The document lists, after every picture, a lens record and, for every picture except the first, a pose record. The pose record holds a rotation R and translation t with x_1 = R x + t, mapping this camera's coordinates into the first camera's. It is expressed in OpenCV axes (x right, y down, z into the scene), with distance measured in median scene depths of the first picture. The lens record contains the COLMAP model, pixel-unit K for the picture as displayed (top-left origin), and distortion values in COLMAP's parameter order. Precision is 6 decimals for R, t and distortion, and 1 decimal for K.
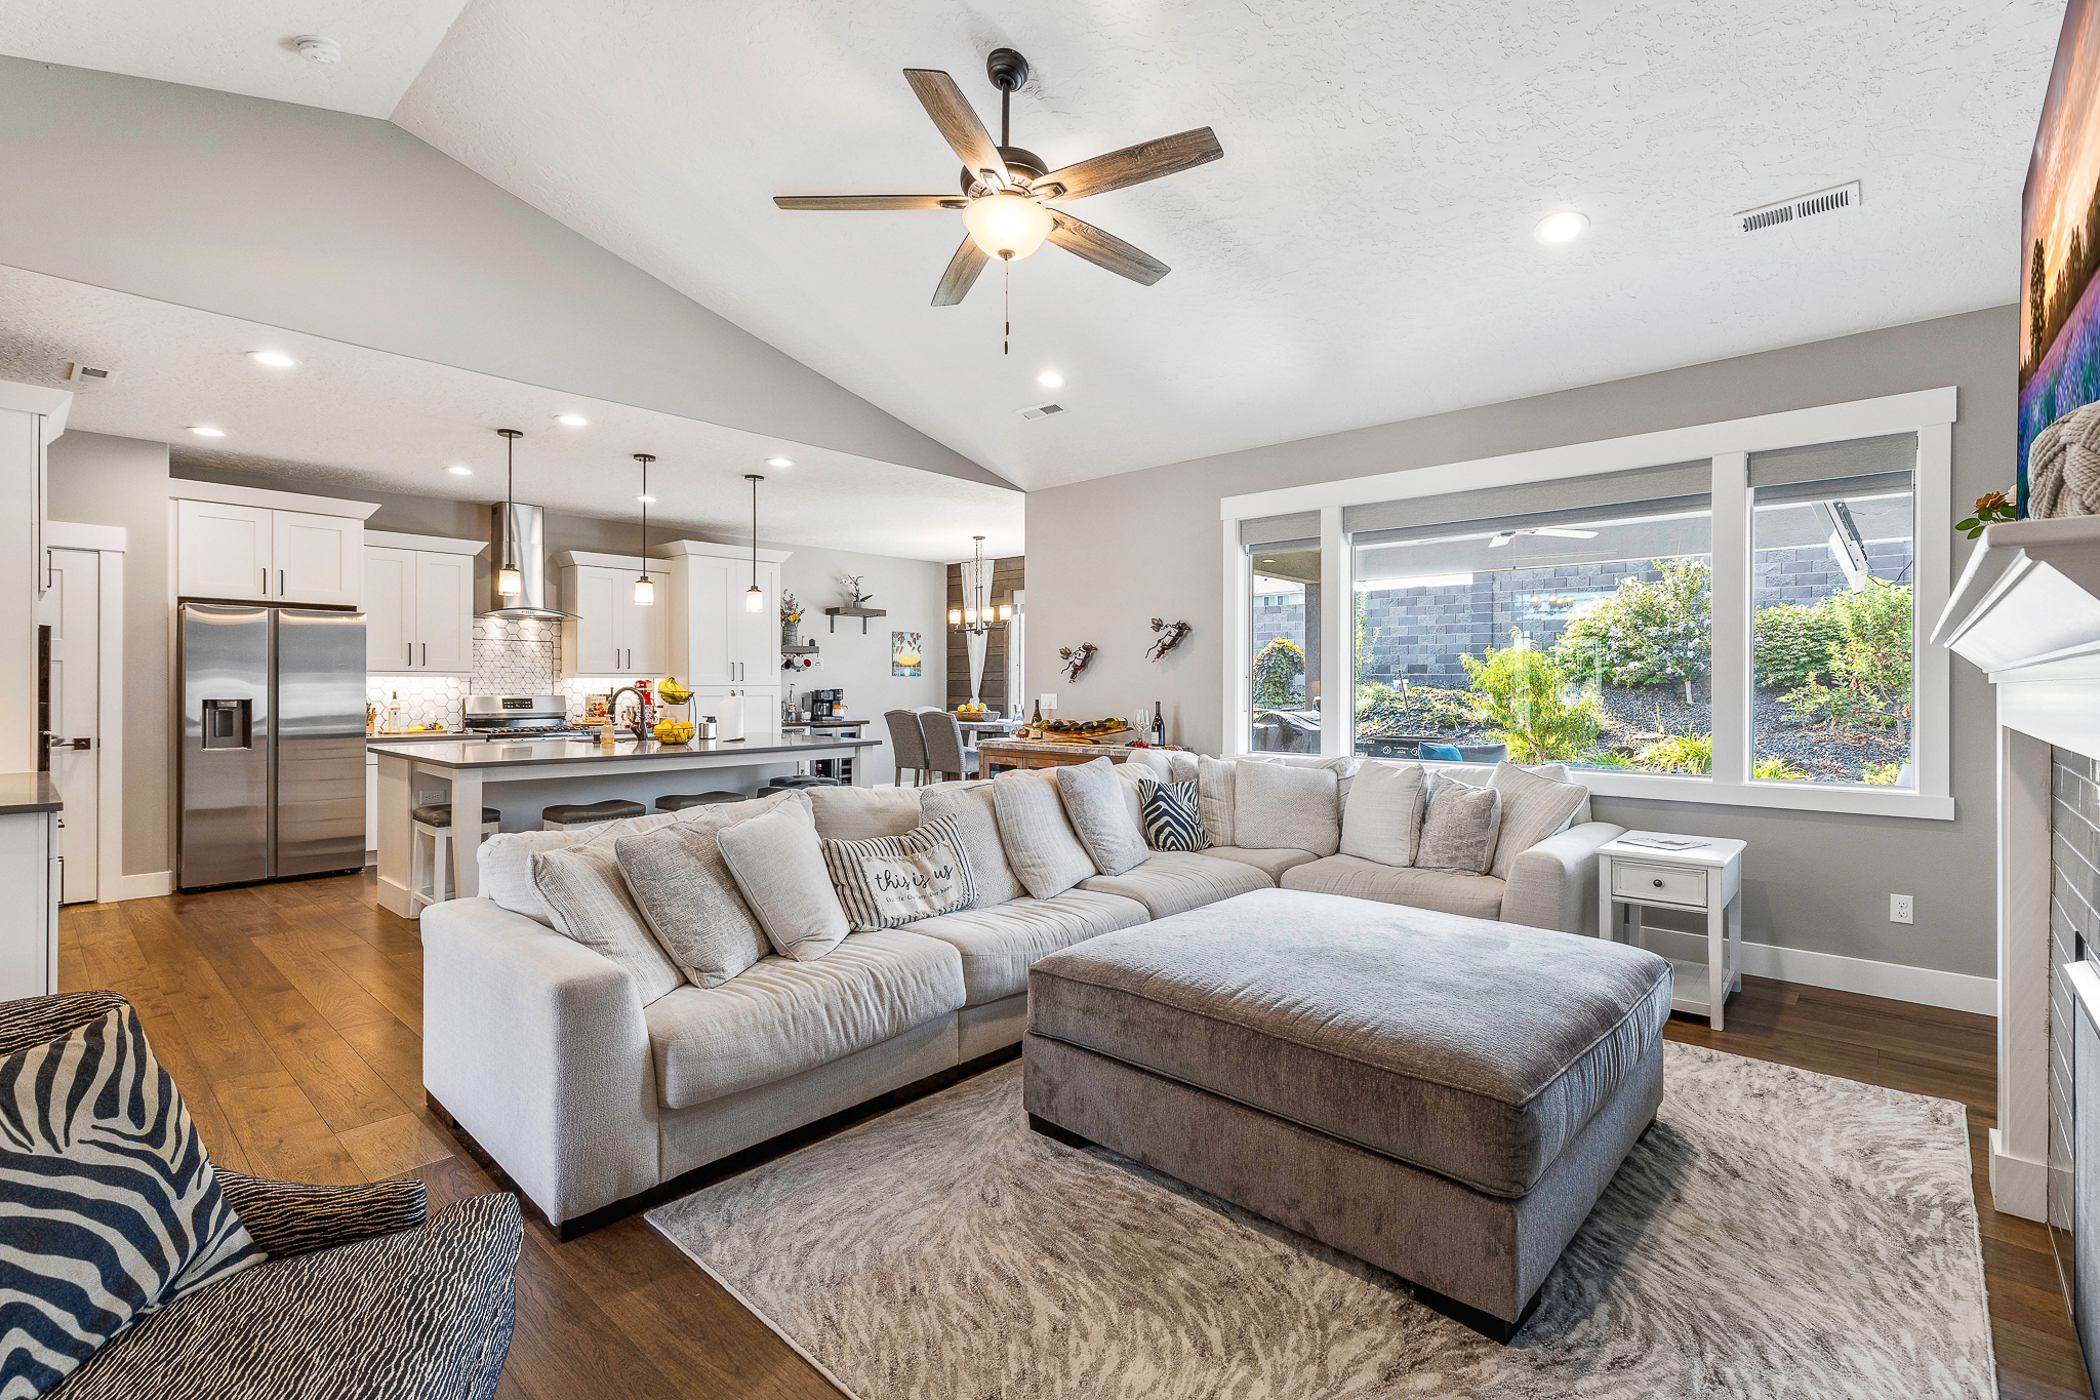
lens RADIAL K [[948.2, 0, 1051.9], [0, 948.2, 688.7], [0, 0, 1]] dist [0.009160, -0.004184]
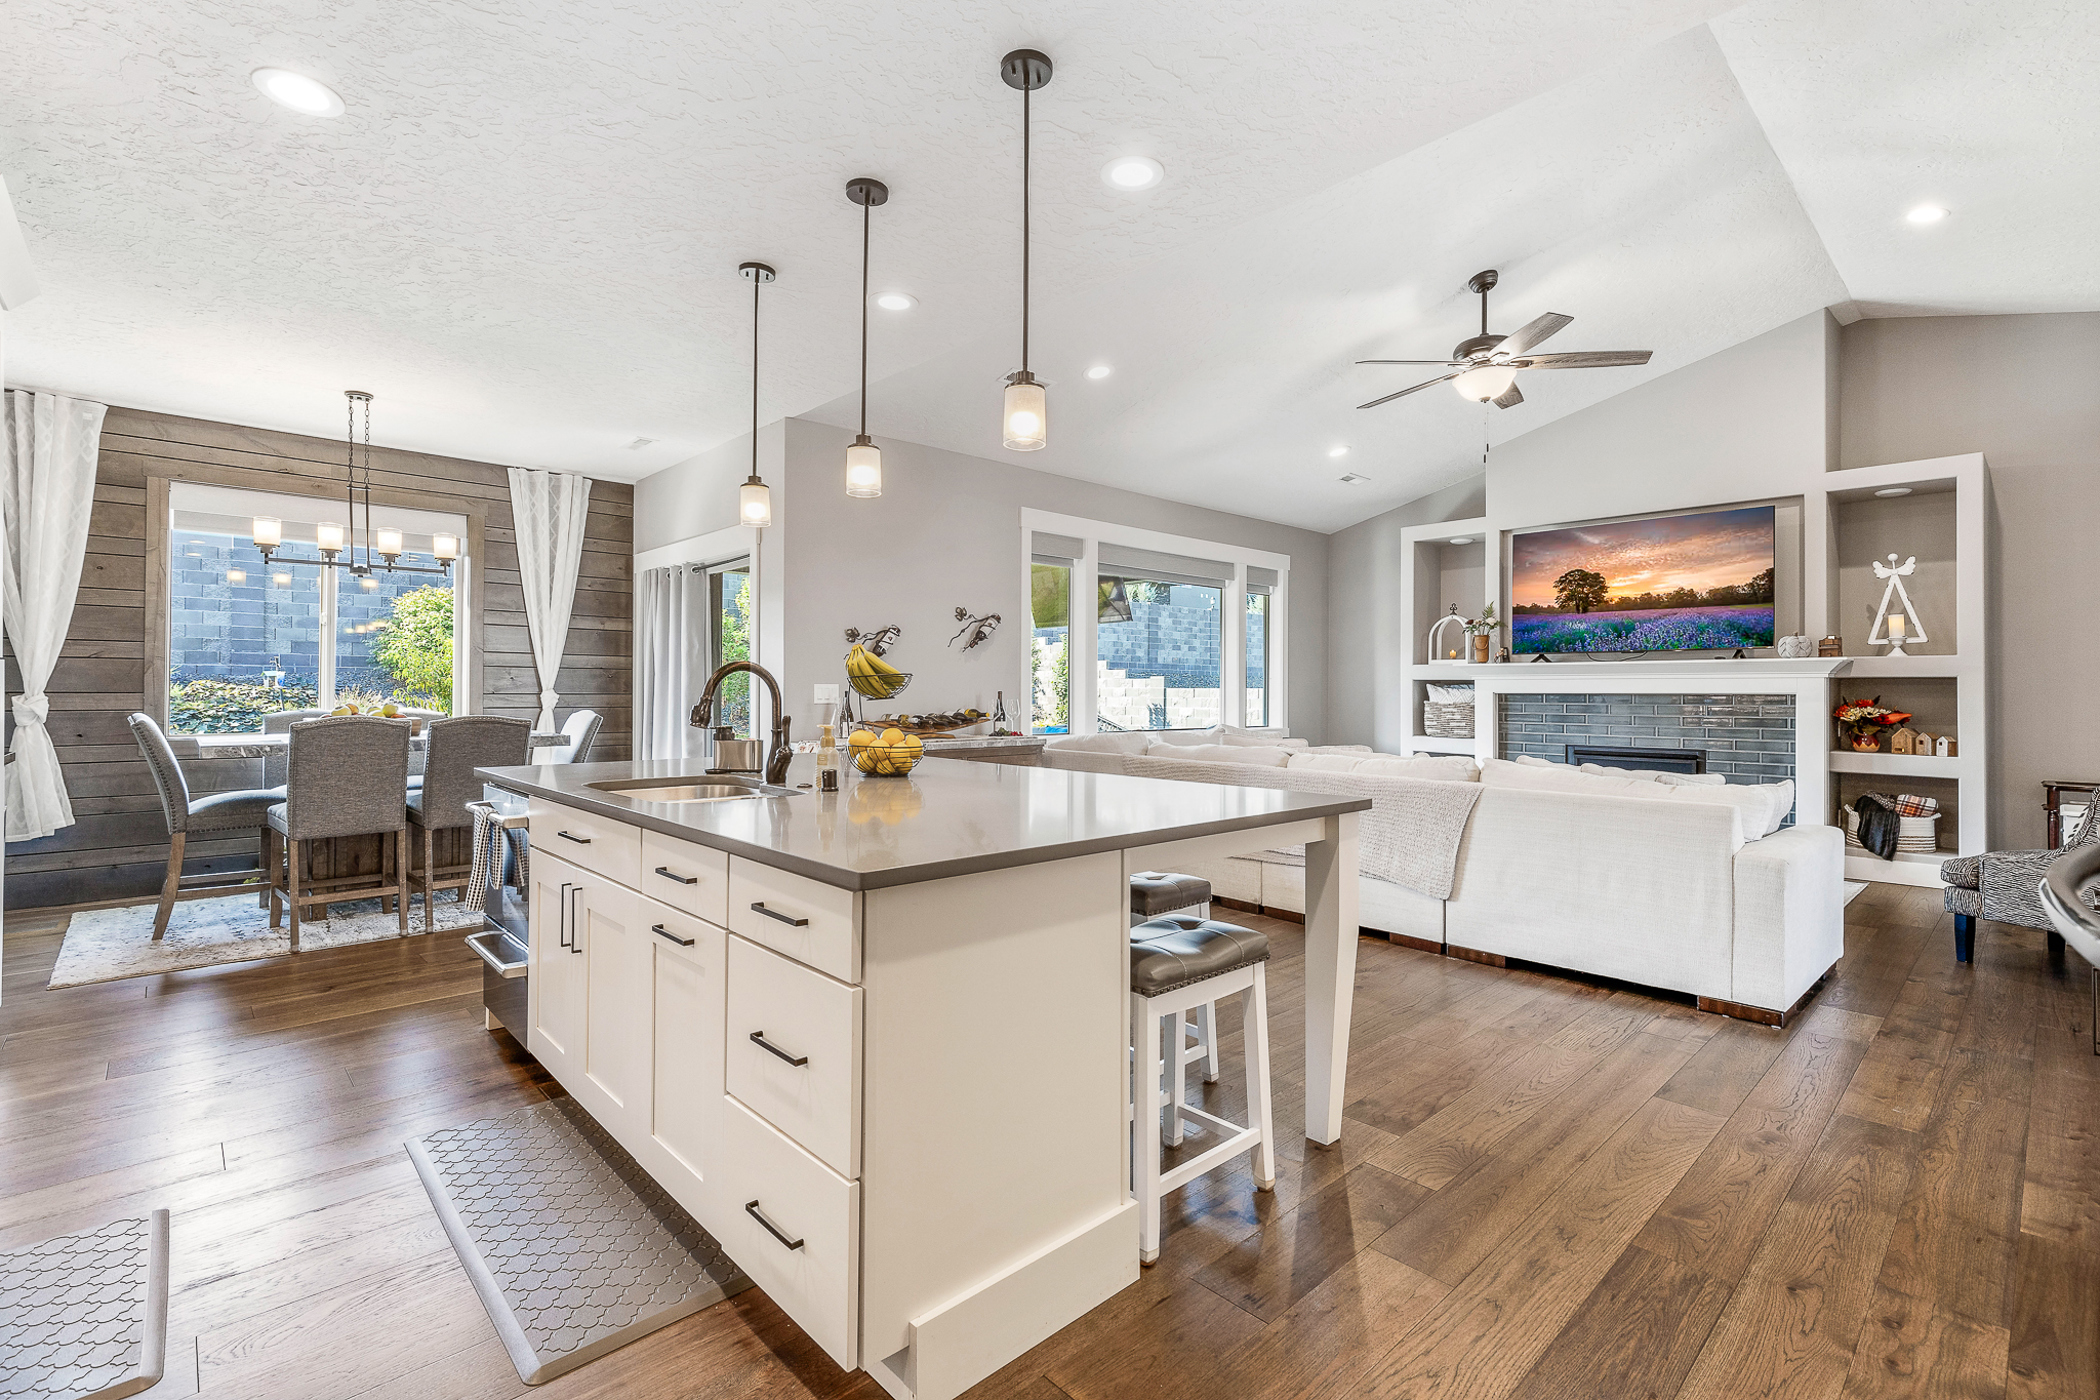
lens RADIAL K [[948.2, 0, 1053.9], [0, 948.2, 685.8], [0, 0, 1]] dist [0.009160, -0.004184]
pose [[0.074077, 0.003747, 0.997245, -0.658737], [-0.000509, 0.999993, -0.003719, 0.008259], [-0.997252, -0.000232, 0.074079, 0.631530]]
